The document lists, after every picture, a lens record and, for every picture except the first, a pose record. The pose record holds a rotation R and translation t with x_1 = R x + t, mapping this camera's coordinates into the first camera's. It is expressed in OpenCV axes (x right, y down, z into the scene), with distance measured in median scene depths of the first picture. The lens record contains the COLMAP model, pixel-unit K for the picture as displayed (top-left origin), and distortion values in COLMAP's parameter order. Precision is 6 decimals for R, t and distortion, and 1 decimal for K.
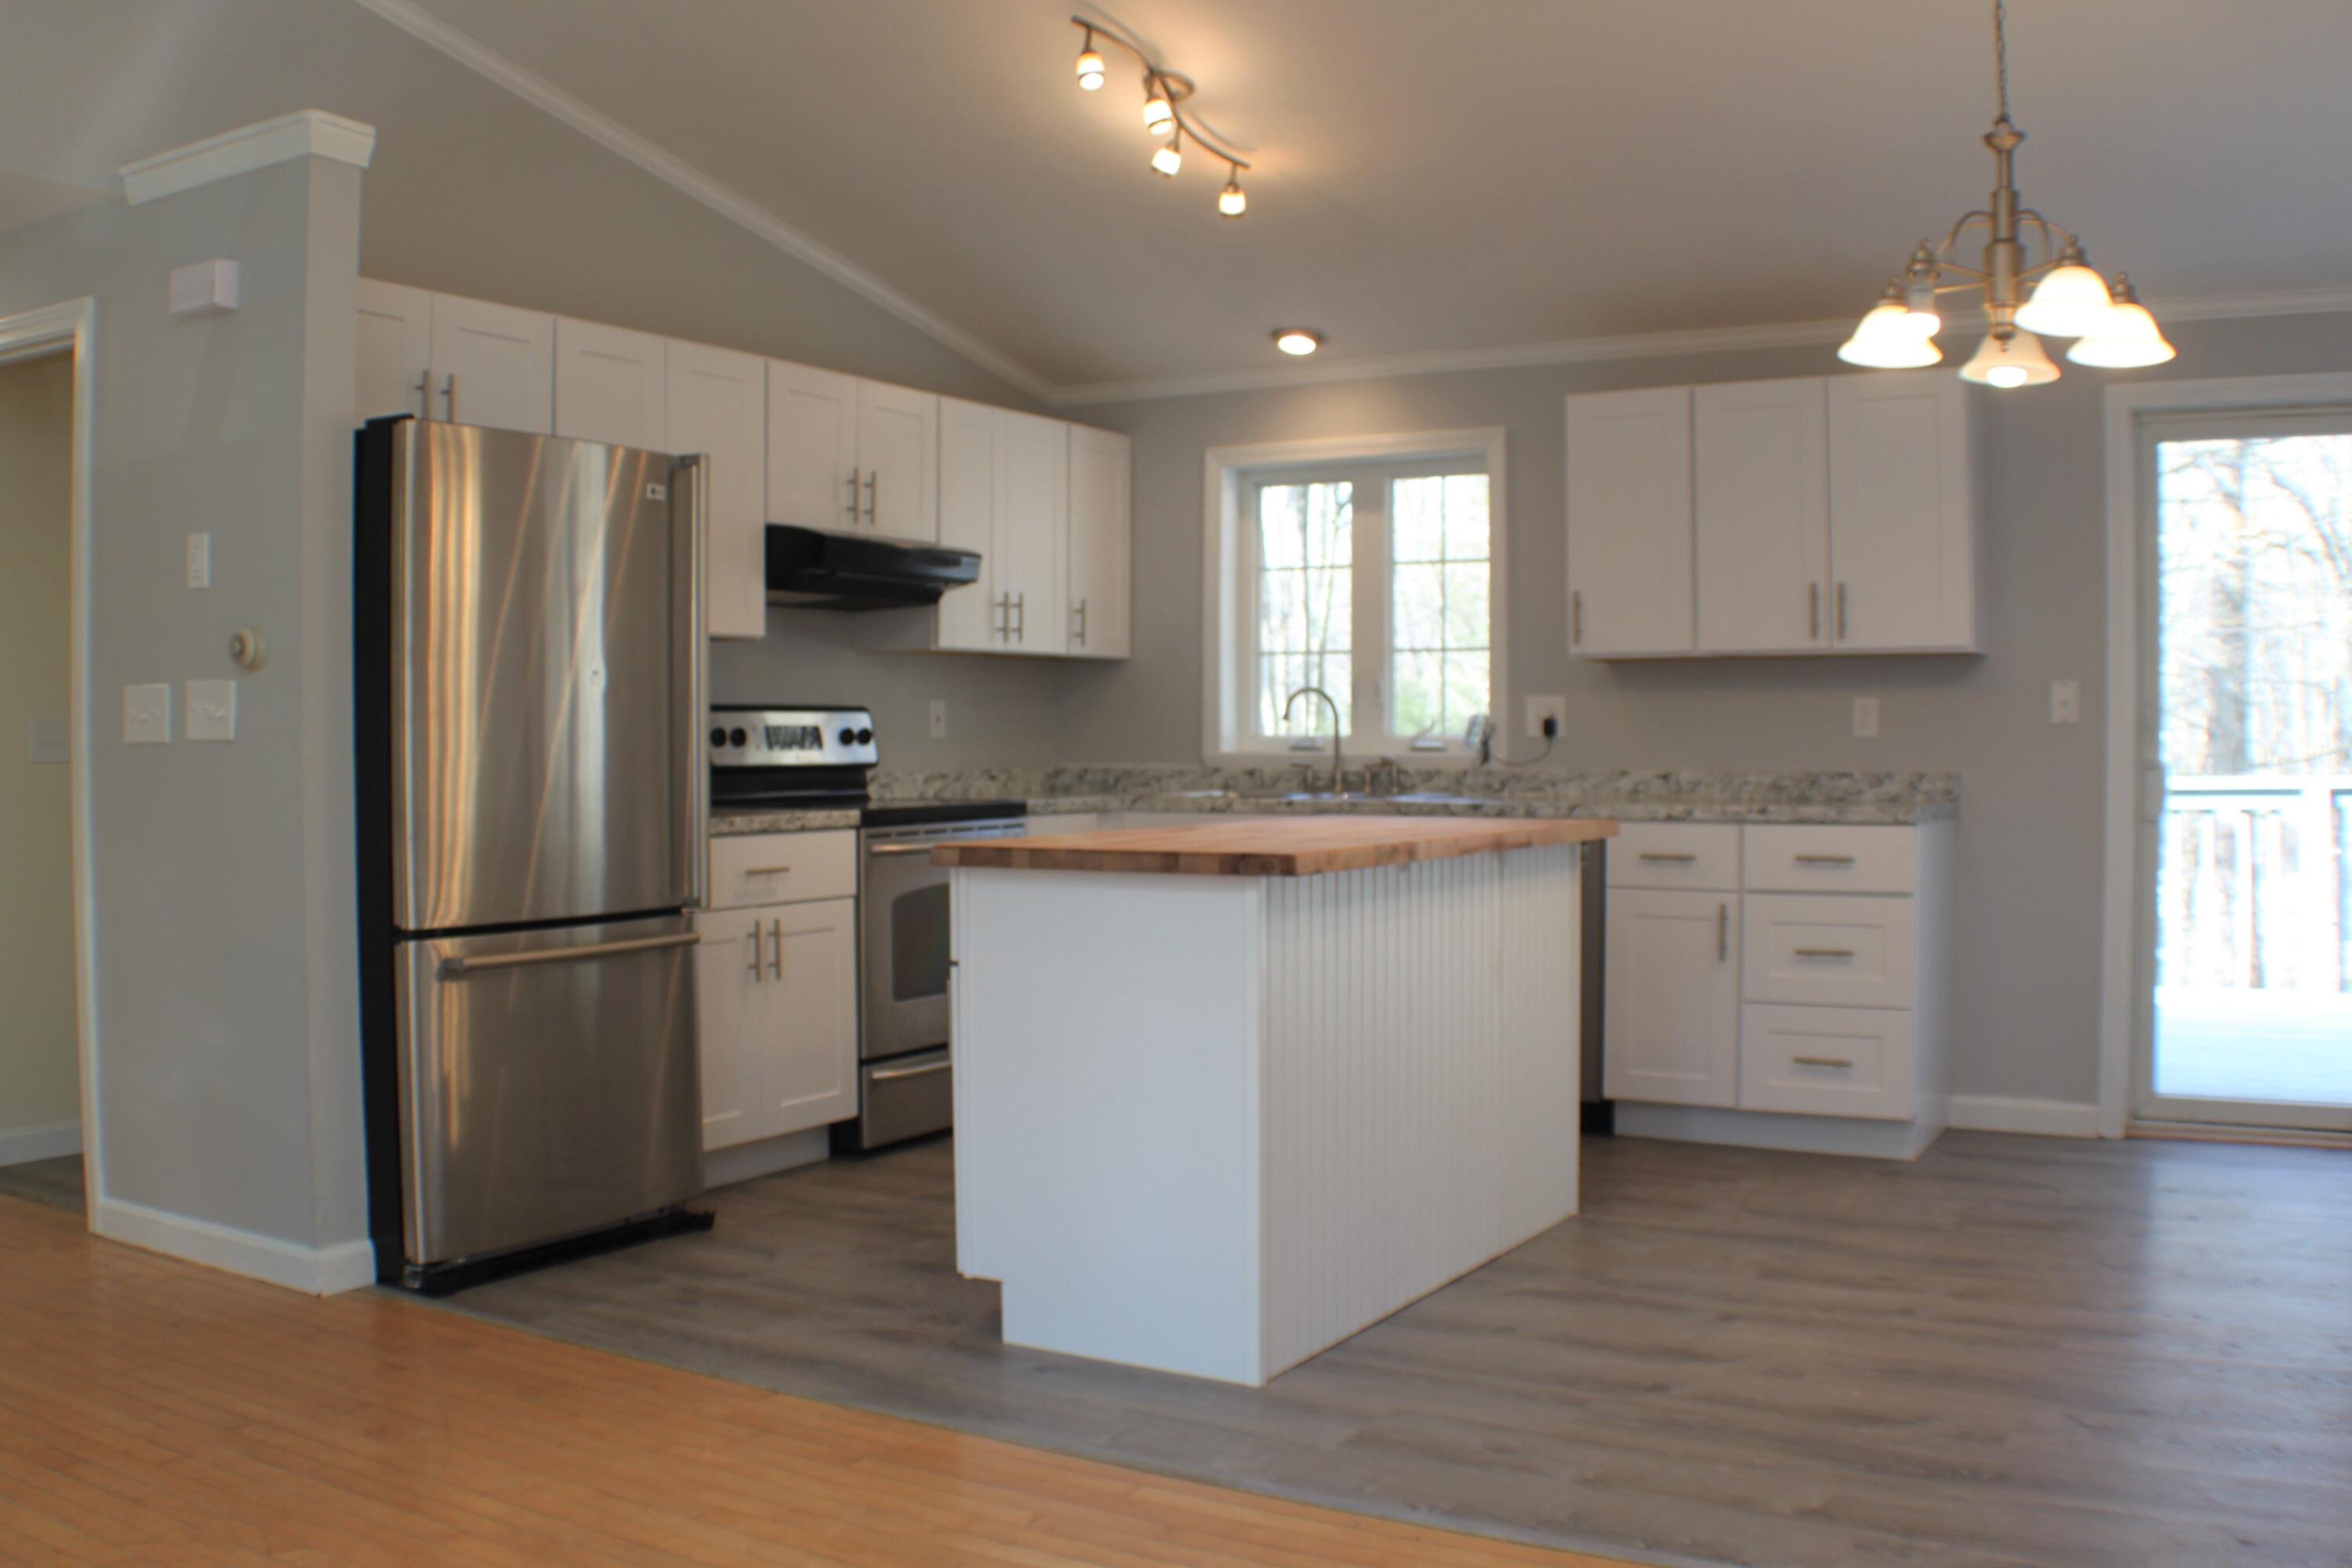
lens RADIAL K [[2340.1, 0, 1176.0], [0, 2340.1, 784.0], [0, 0, 1]] dist [-0.194726, 0.005354]
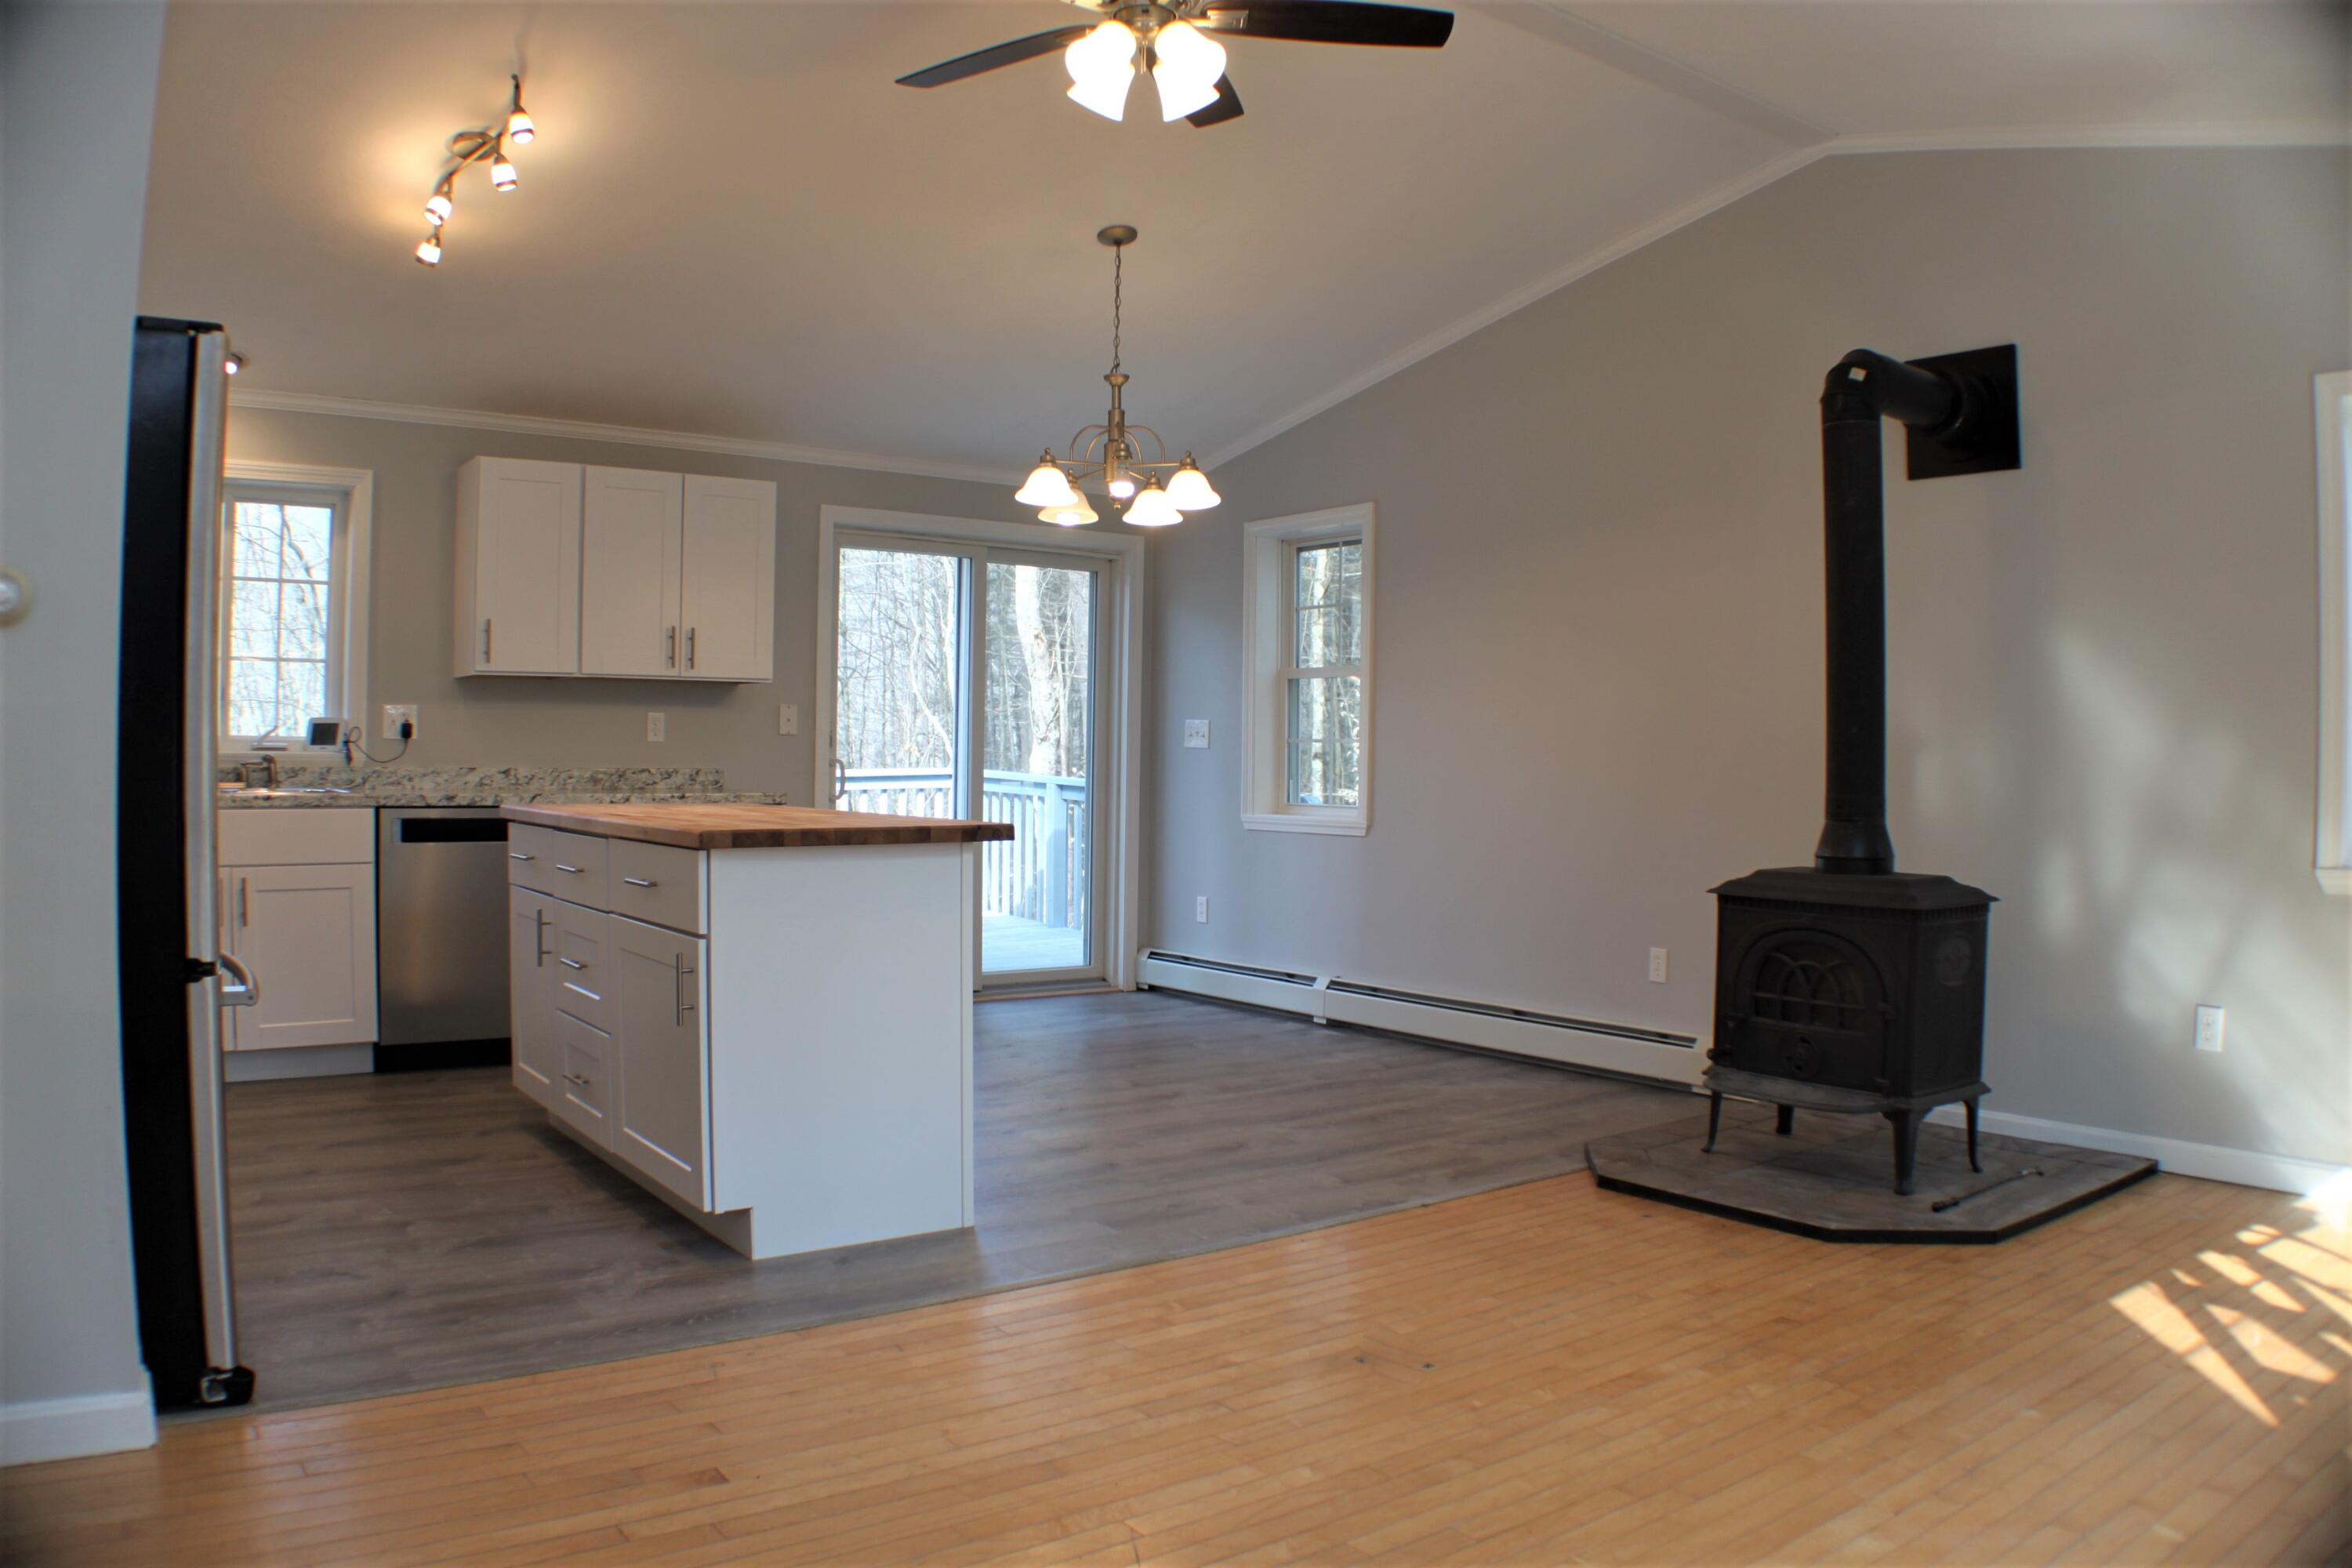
lens RADIAL K [[1847.0, 0, 1176.0], [0, 1847.0, 784.0], [0, 0, 1]] dist [-0.154577, 0.002374]
pose [[0.335535, -0.008272, 0.941991, -0.606093], [0.008150, 0.999950, 0.005877, 0.000406], [-0.941993, 0.005705, 0.335585, 0.354050]]
